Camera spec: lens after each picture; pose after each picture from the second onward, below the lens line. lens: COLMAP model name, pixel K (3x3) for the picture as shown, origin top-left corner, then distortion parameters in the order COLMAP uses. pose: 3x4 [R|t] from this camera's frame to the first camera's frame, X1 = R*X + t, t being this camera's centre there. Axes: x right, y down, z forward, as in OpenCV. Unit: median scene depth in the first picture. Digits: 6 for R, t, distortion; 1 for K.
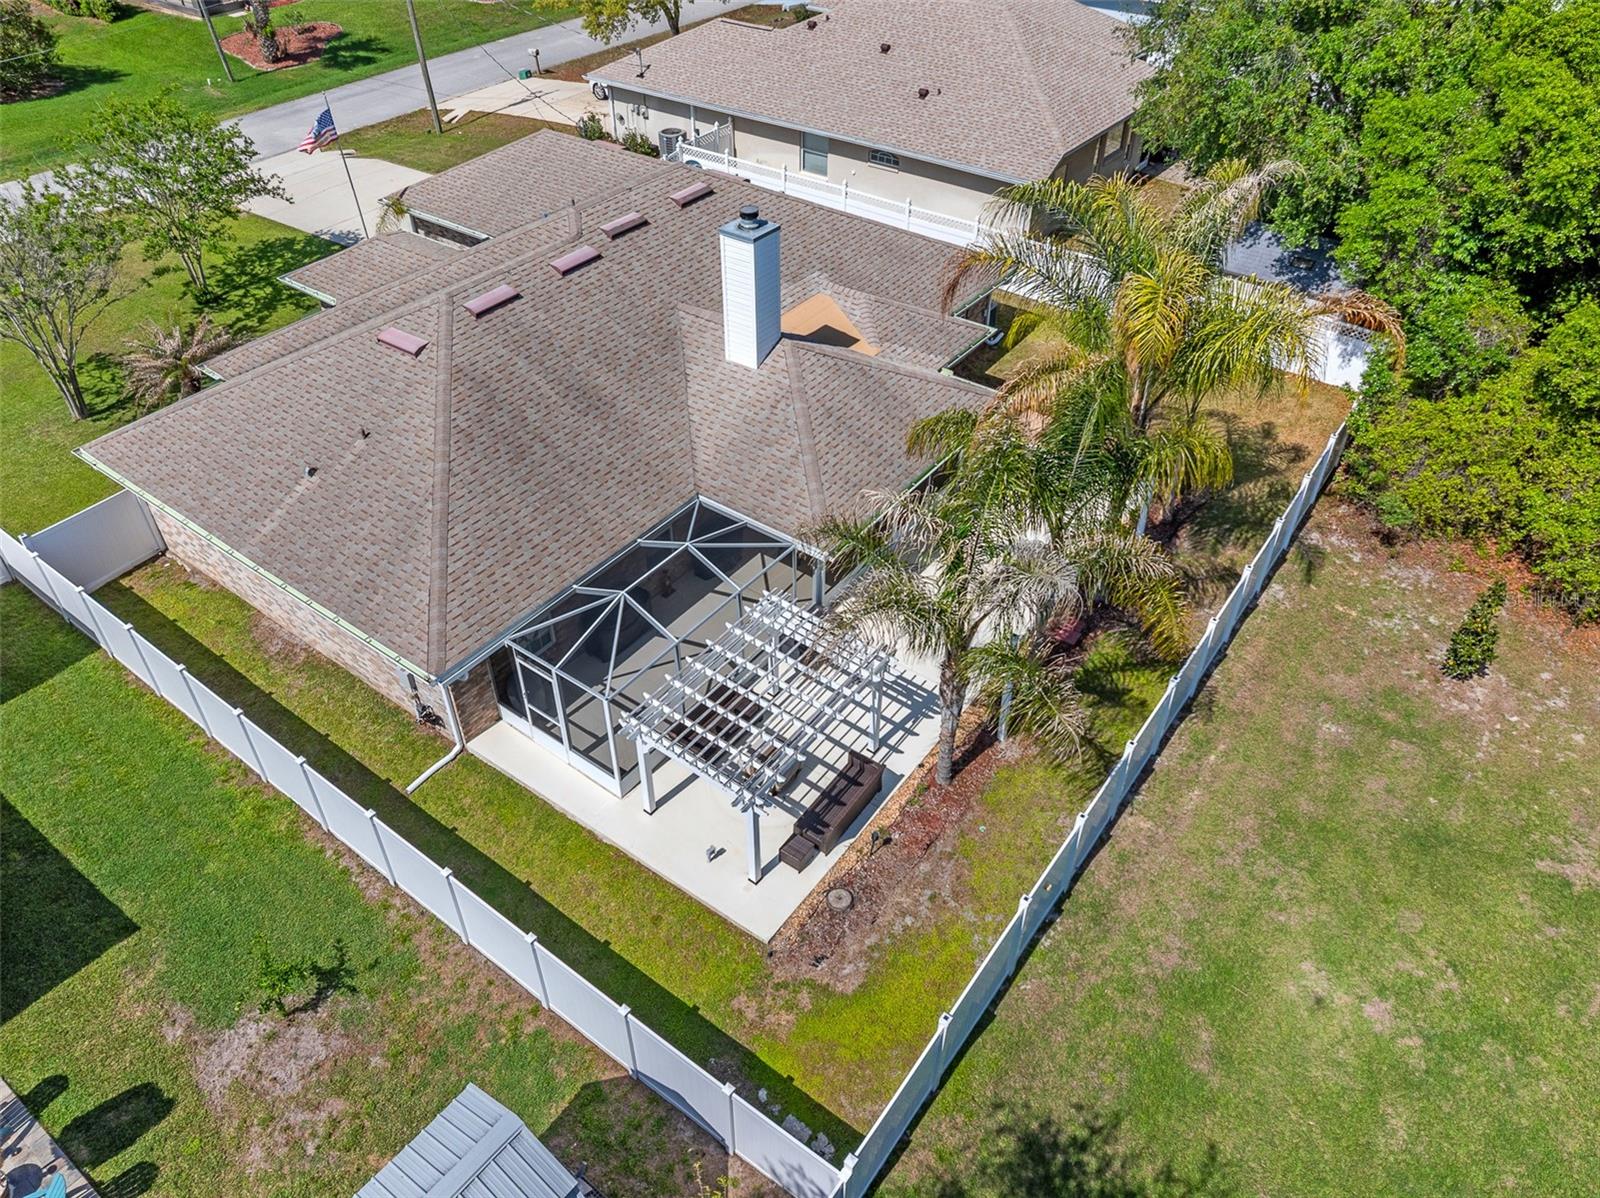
lens RADIAL K [[1129.0, 0, 803.6], [0, 1129.0, 596.8], [0, 0, 1]] dist [-0.064869, 0.044500]
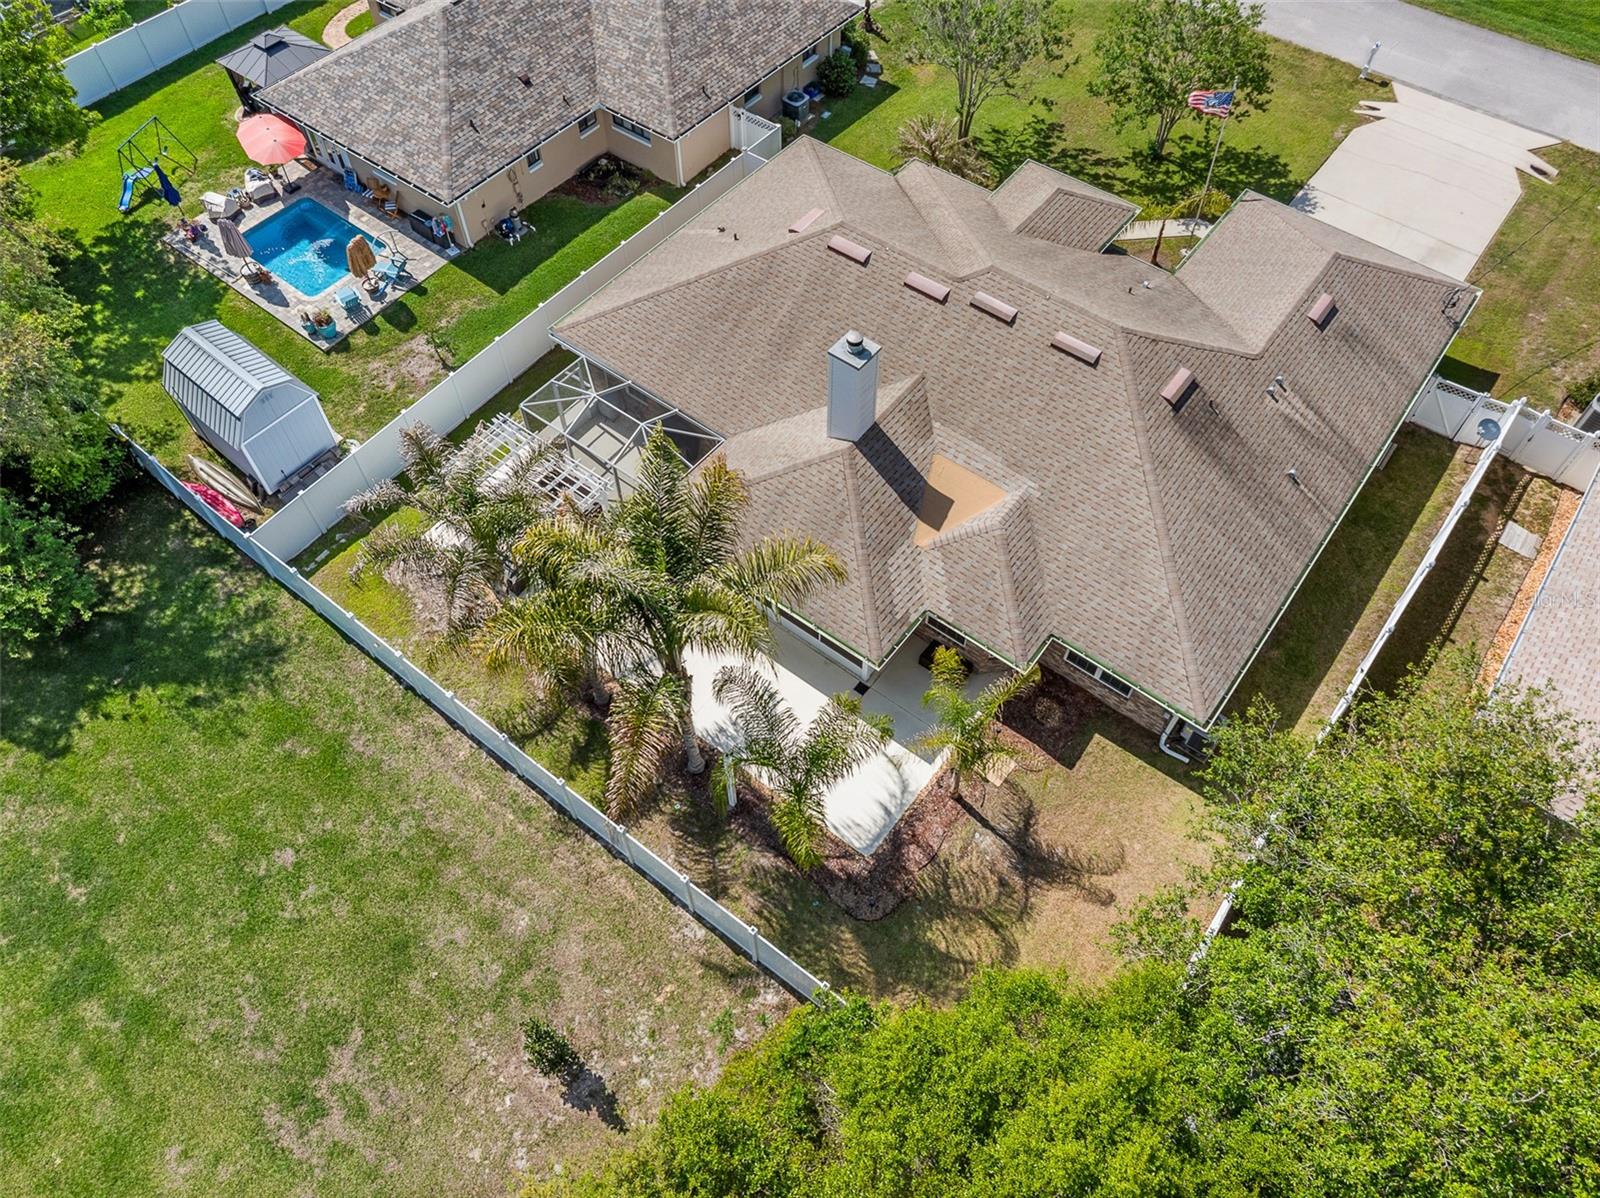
lens RADIAL K [[1129.0, 0, 803.6], [0, 1129.0, 596.8], [0, 0, 1]] dist [-0.064869, 0.044500]
pose [[-0.029594, 0.824923, -0.564470, 0.863541], [-0.644527, 0.415889, 0.641577, -0.988833], [0.764008, 0.382803, 0.519378, 0.491319]]
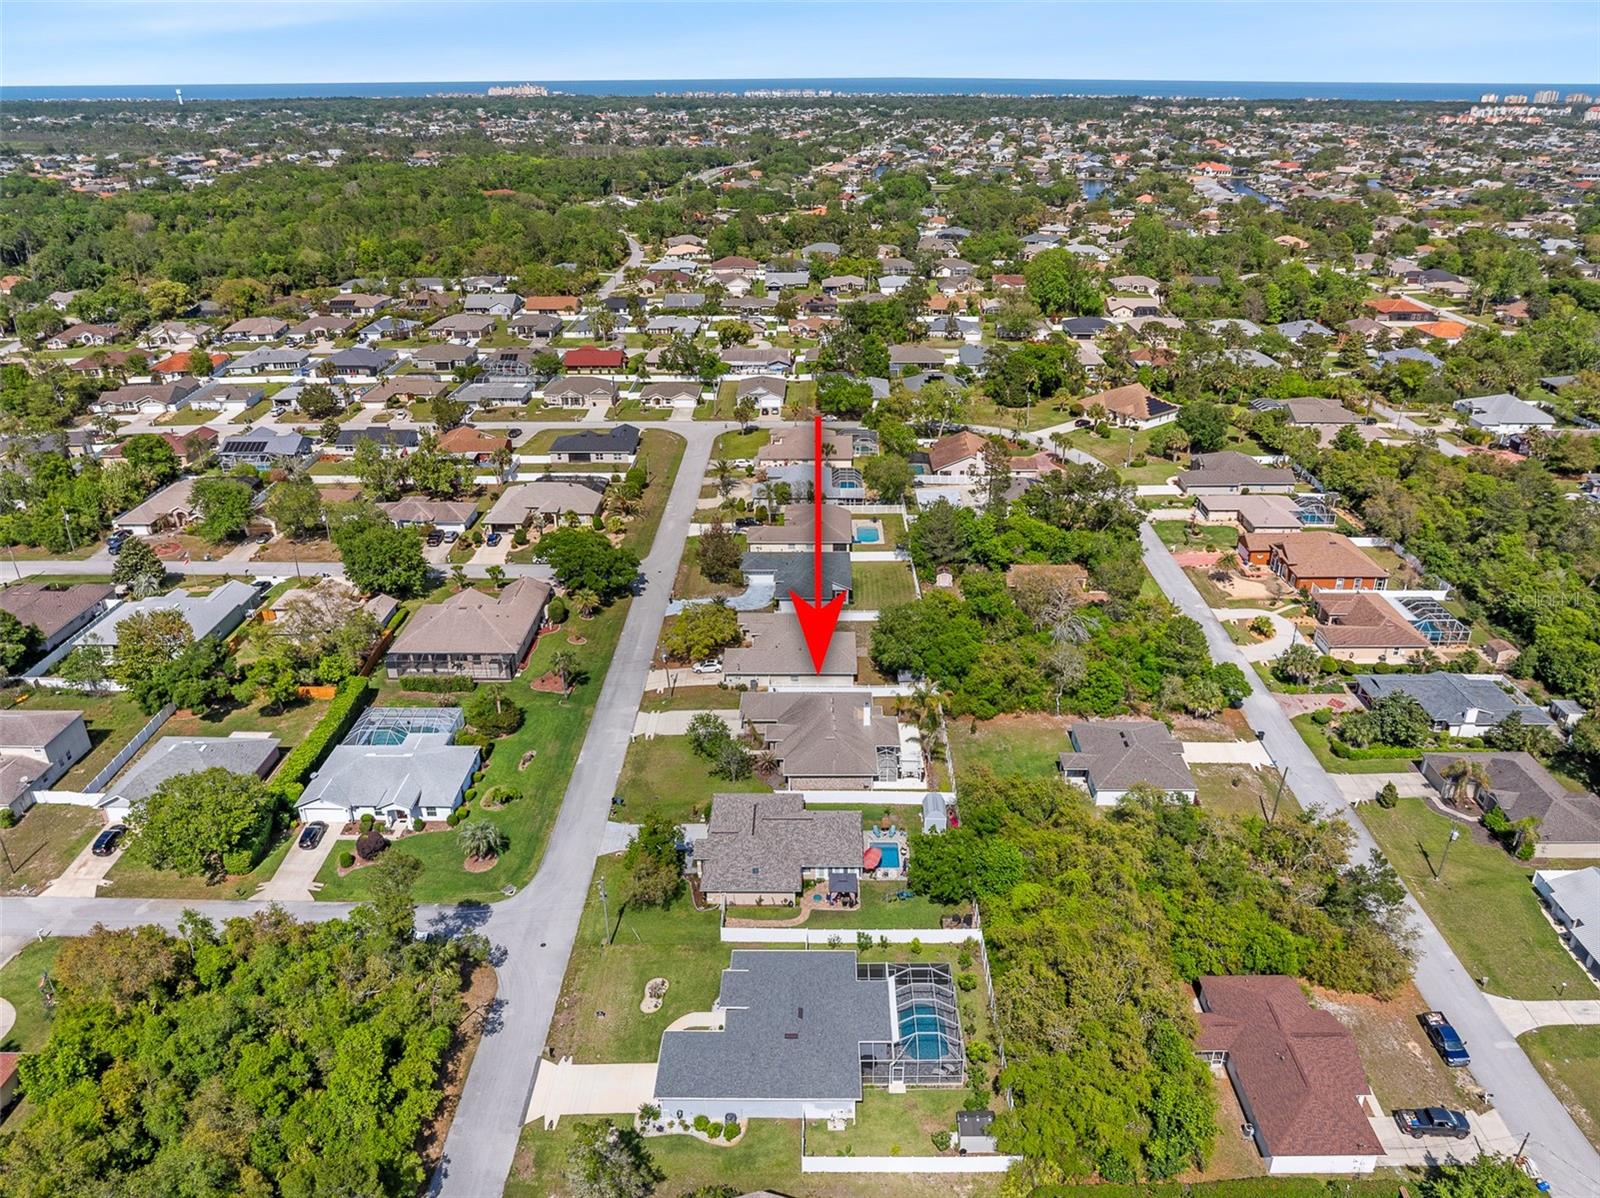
lens RADIAL K [[1112.8, 0, 819.2], [0, 1112.8, 566.0], [0, 0, 1]] dist [-0.035015, 0.001760]
pose [[0.810141, -0.241804, 0.534043, -3.845650], [0.384613, 0.906740, -0.172903, -0.049610], [-0.442430, 0.345476, 0.827588, -4.932130]]
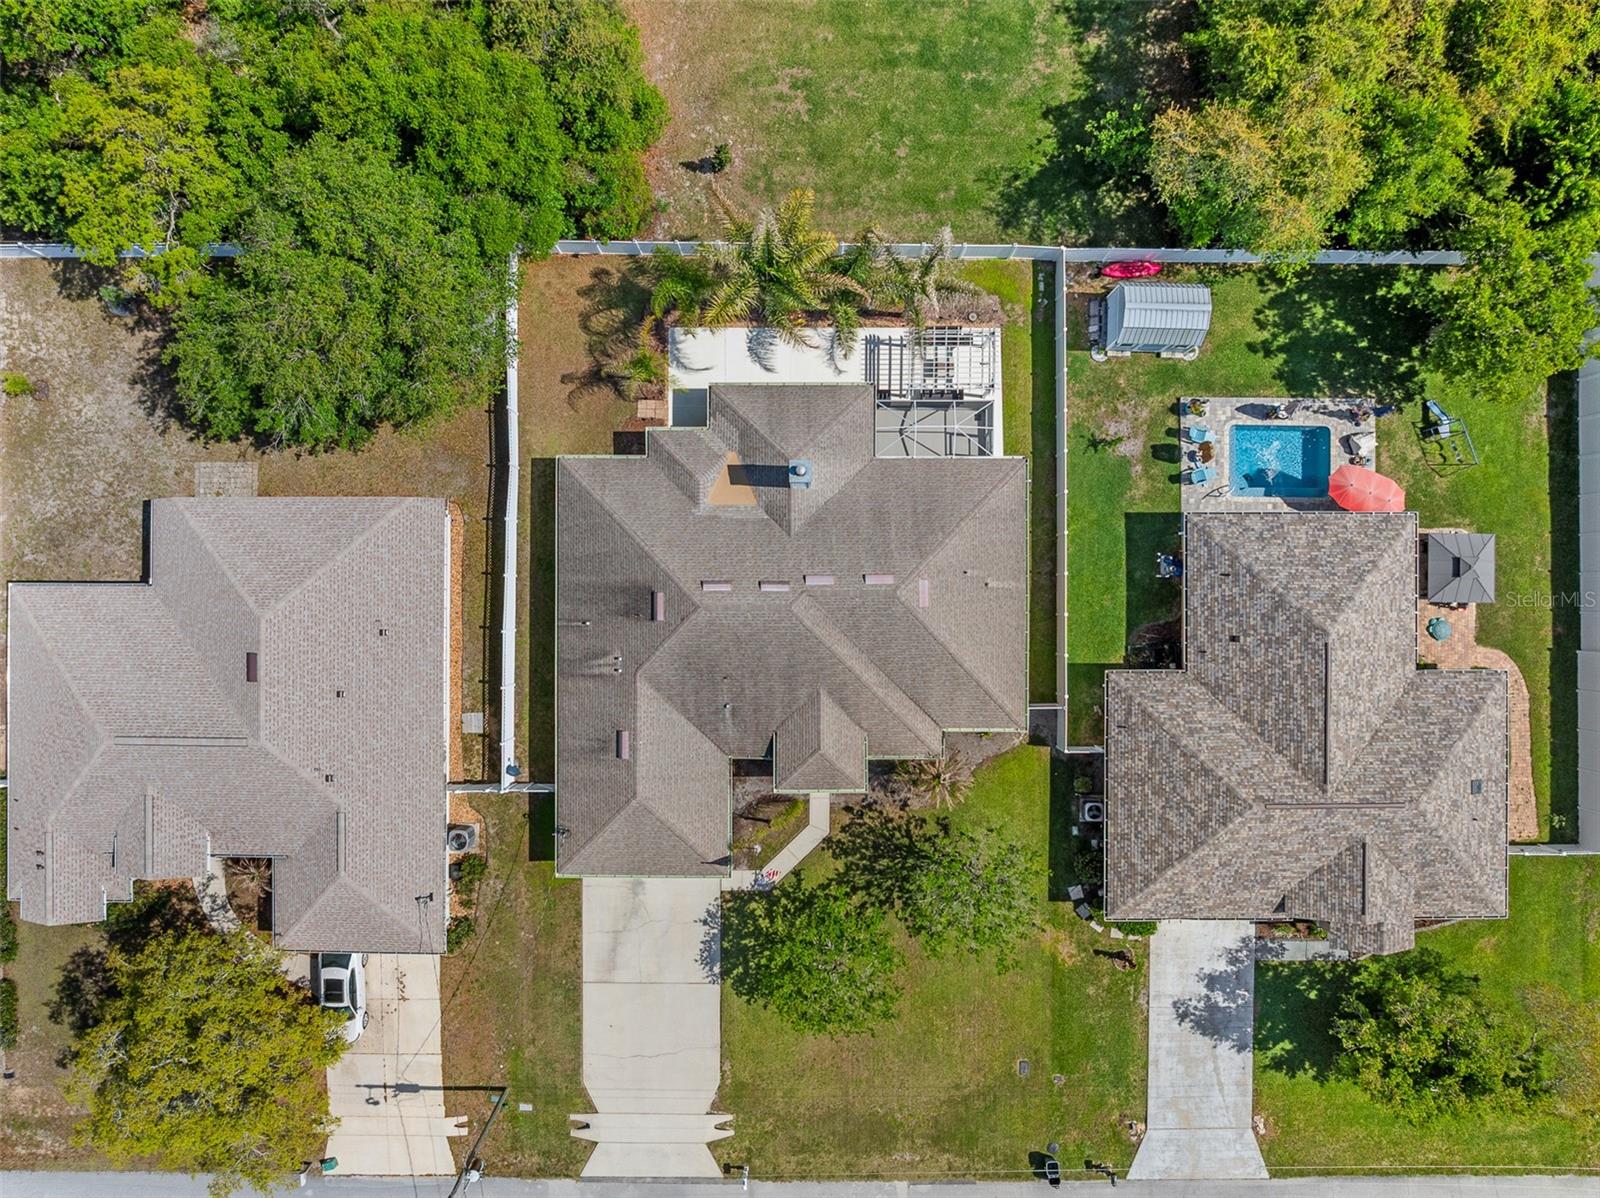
lens RADIAL K [[1137.4, 0, 789.7], [0, 1137.4, 598.6], [0, 0, 1]] dist [-0.038275, -0.000794]
pose [[-0.588934, -0.808171, 0.004031, -0.246194], [0.527865, -0.380883, 0.759135, -2.109553], [-0.611976, 0.449209, 0.650920, -0.228660]]
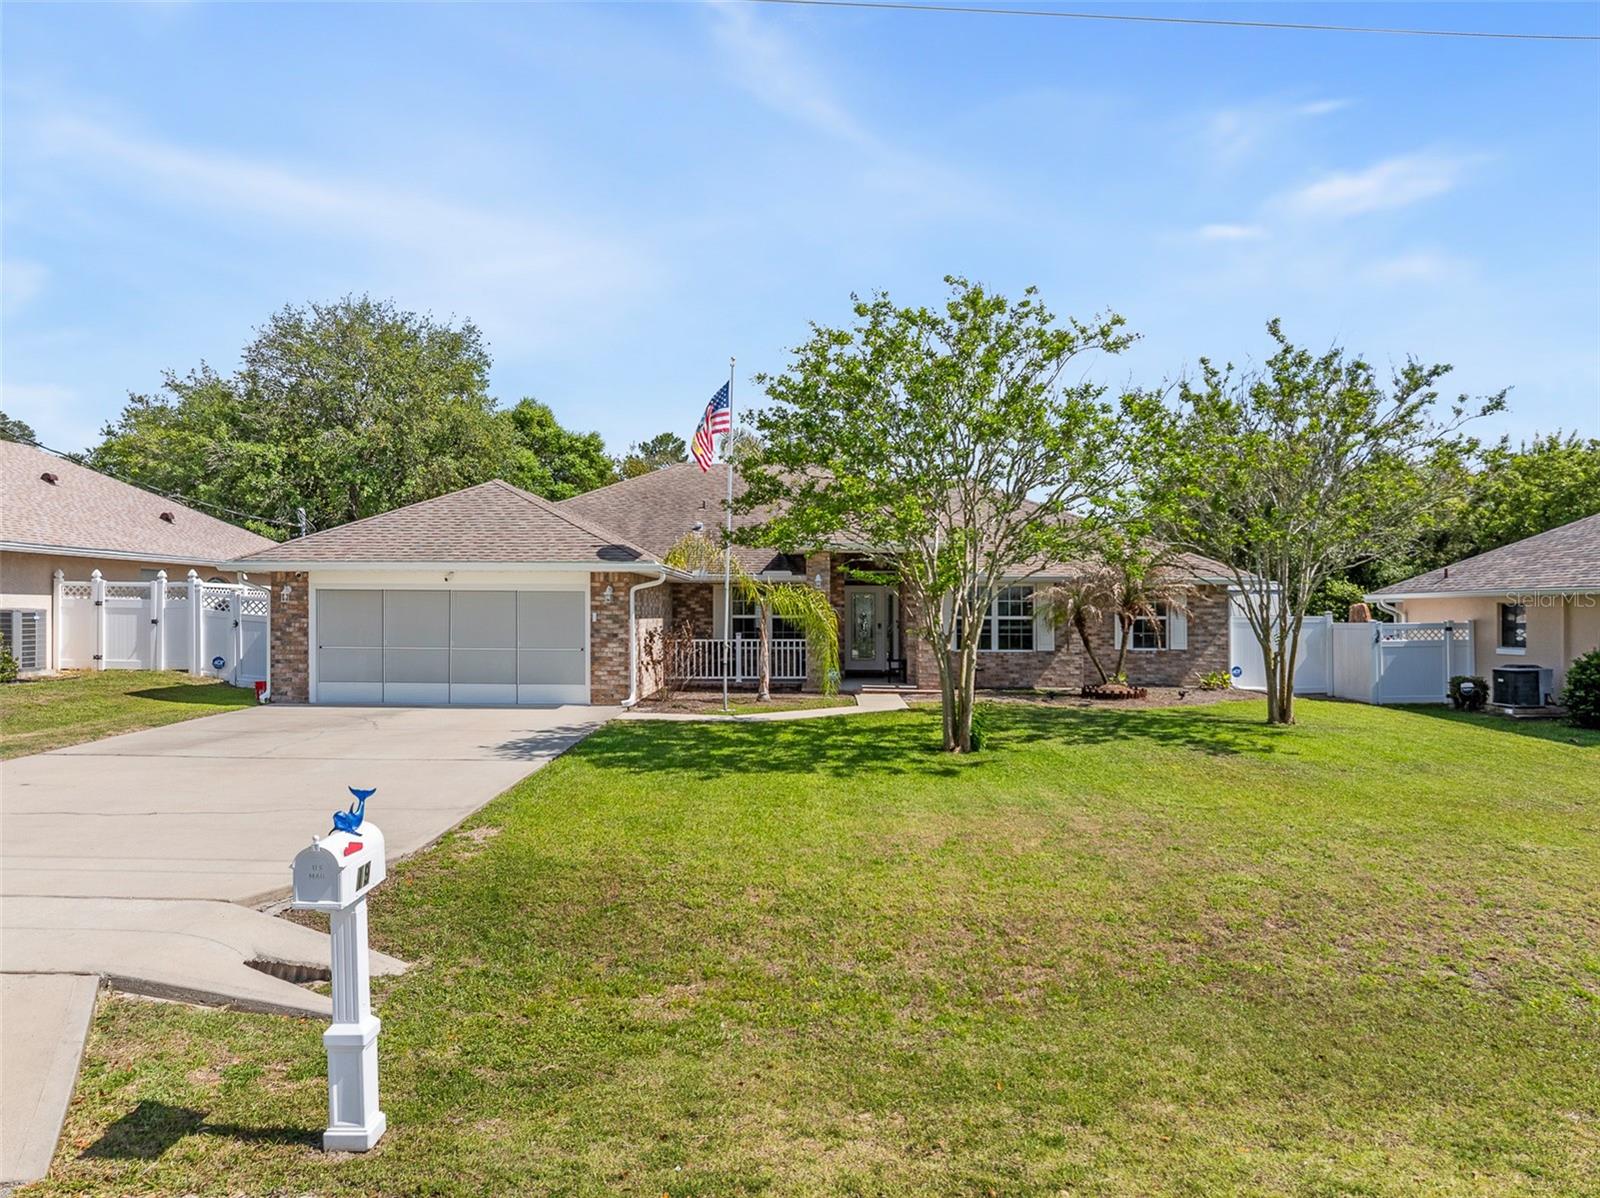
lens RADIAL K [[1137.4, 0, 789.7], [0, 1137.4, 598.6], [0, 0, 1]] dist [-0.038275, -0.000794]
pose [[-0.579222, -0.002734, 0.815165, -1.447961], [0.523655, 0.765128, 0.374653, -0.856825], [-0.624730, 0.643873, -0.441747, 2.021394]]
